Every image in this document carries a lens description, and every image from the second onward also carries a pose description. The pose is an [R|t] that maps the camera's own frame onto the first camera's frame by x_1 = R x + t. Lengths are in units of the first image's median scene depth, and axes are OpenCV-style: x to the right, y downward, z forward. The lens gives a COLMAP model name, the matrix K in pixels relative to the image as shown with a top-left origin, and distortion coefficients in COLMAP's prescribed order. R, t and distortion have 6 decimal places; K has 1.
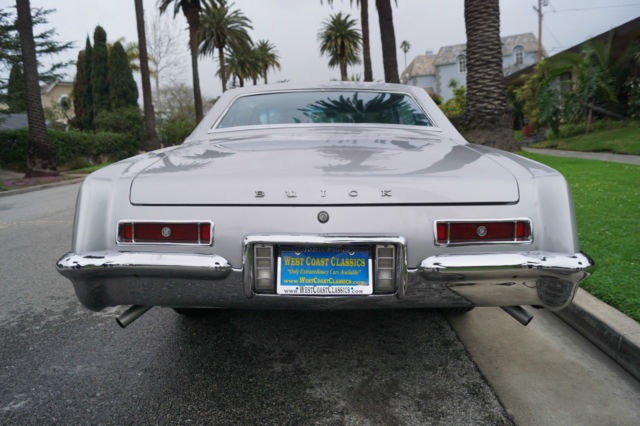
lens RADIAL K [[523.0, 0, 321.4], [0, 523.0, 221.5], [0, 0, 1]] dist [-0.096266, 0.019181]
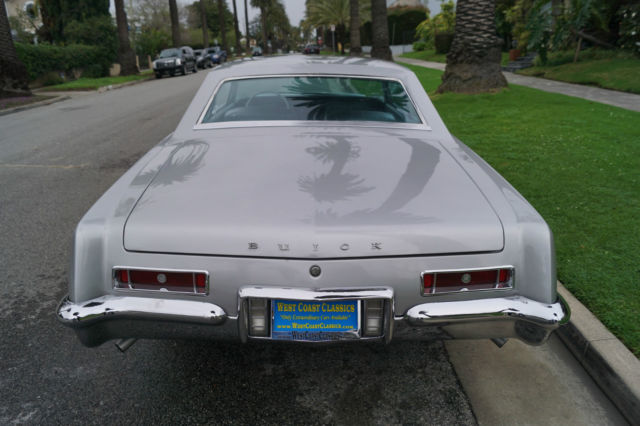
lens RADIAL K [[523.0, 0, 321.4], [0, 523.0, 221.5], [0, 0, 1]] dist [-0.096266, 0.019181]
pose [[0.999251, 0.003904, 0.038488, -0.017339], [-0.010833, 0.983328, 0.181516, -0.206748], [-0.037138, -0.181798, 0.982634, 0.001478]]
